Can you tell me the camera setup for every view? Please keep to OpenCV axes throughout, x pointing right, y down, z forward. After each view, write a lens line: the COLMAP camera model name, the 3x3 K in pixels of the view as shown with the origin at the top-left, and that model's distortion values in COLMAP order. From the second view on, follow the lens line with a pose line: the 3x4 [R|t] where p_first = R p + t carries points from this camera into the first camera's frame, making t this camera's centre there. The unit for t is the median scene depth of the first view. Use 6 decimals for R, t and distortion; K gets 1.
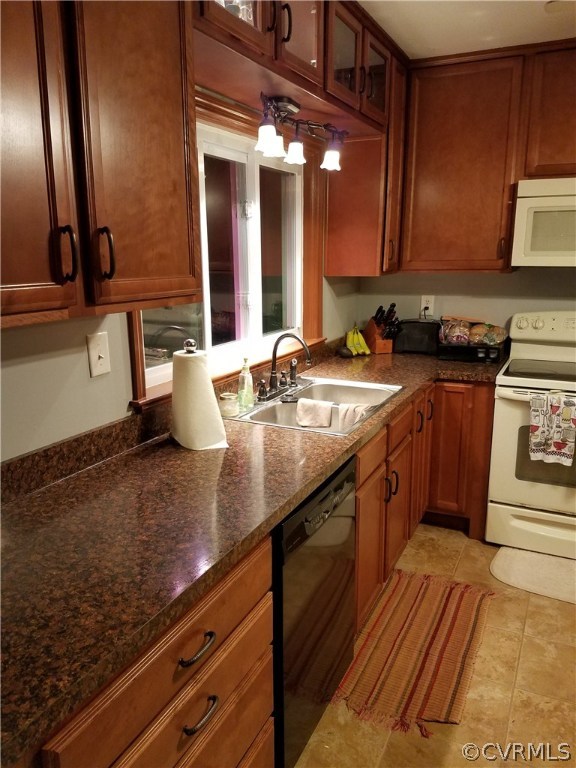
lens RADIAL K [[609.9, 0, 273.8], [0, 609.9, 398.4], [0, 0, 1]] dist [0.097002, -0.148848]
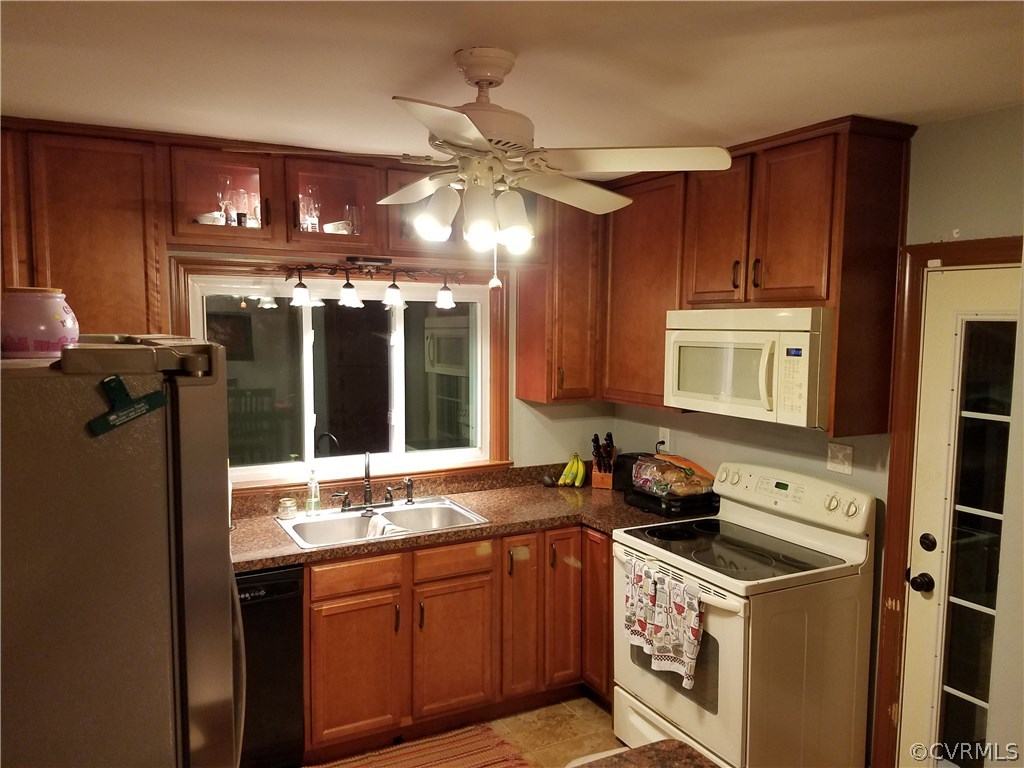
lens RADIAL K [[782.3, 0, 505.3], [0, 782.3, 406.5], [0, 0, 1]] dist [0.291107, -0.517012]
pose [[0.795016, 0.077596, -0.601605, 0.884570], [-0.153360, 0.985276, -0.075582, -0.097141], [0.586882, 0.152351, 0.795210, -0.005629]]
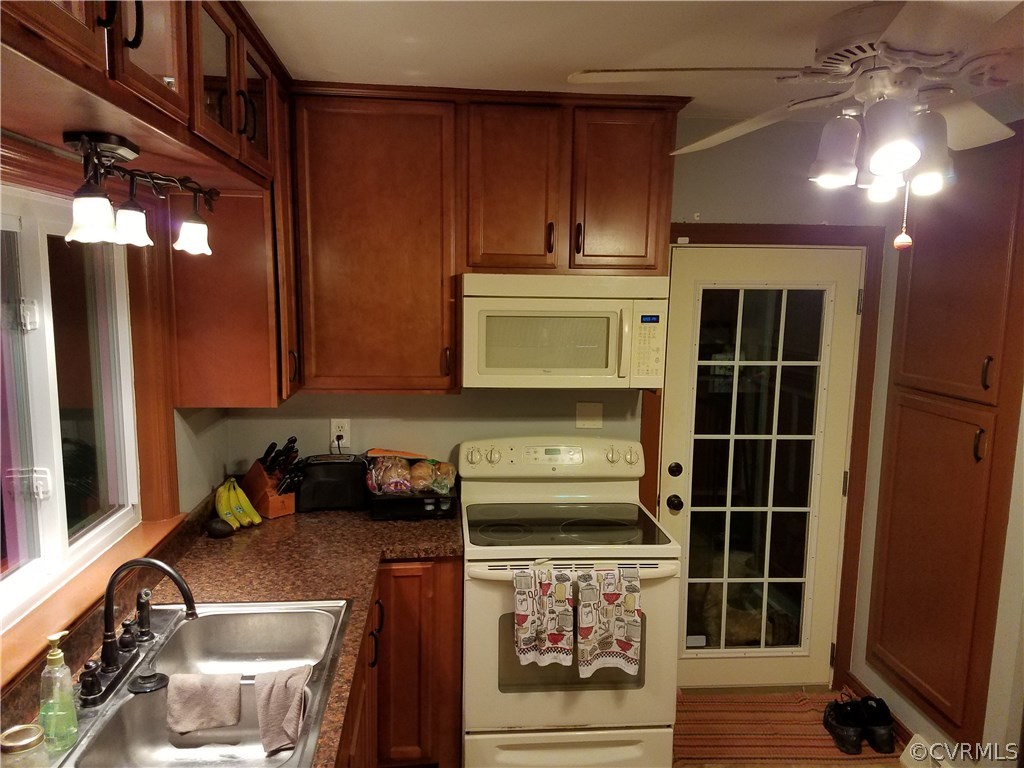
lens RADIAL K [[782.3, 0, 505.3], [0, 782.3, 406.5], [0, 0, 1]] dist [0.291107, -0.517012]
pose [[0.857507, -0.055510, 0.511468, -0.046484], [0.099775, 0.993230, -0.059484, -0.134151], [-0.504704, 0.102039, 0.857241, 0.191408]]
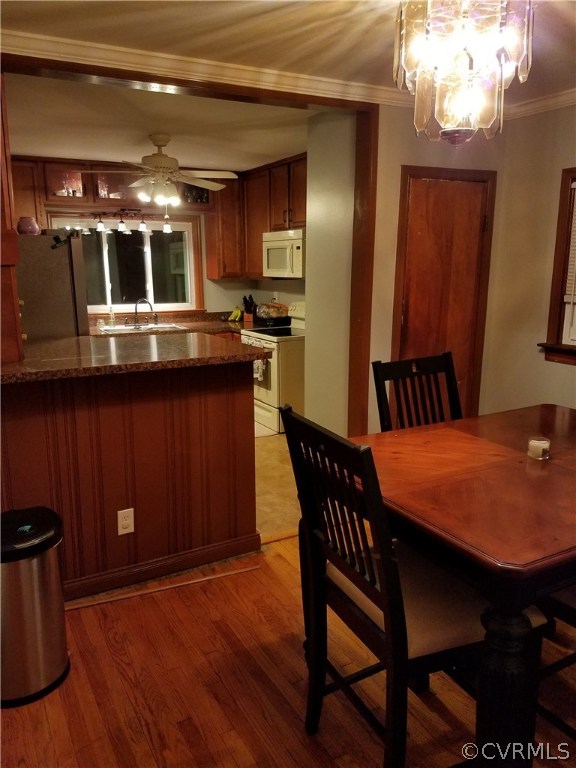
lens RADIAL K [[586.7, 0, 266.3], [0, 586.7, 386.7], [0, 0, 1]] dist [0.291107, -0.517012]
pose [[0.797913, 0.123483, -0.589989, 1.579170], [-0.137283, 0.990296, 0.021603, 0.096049], [0.586931, 0.063758, 0.807122, -0.512048]]
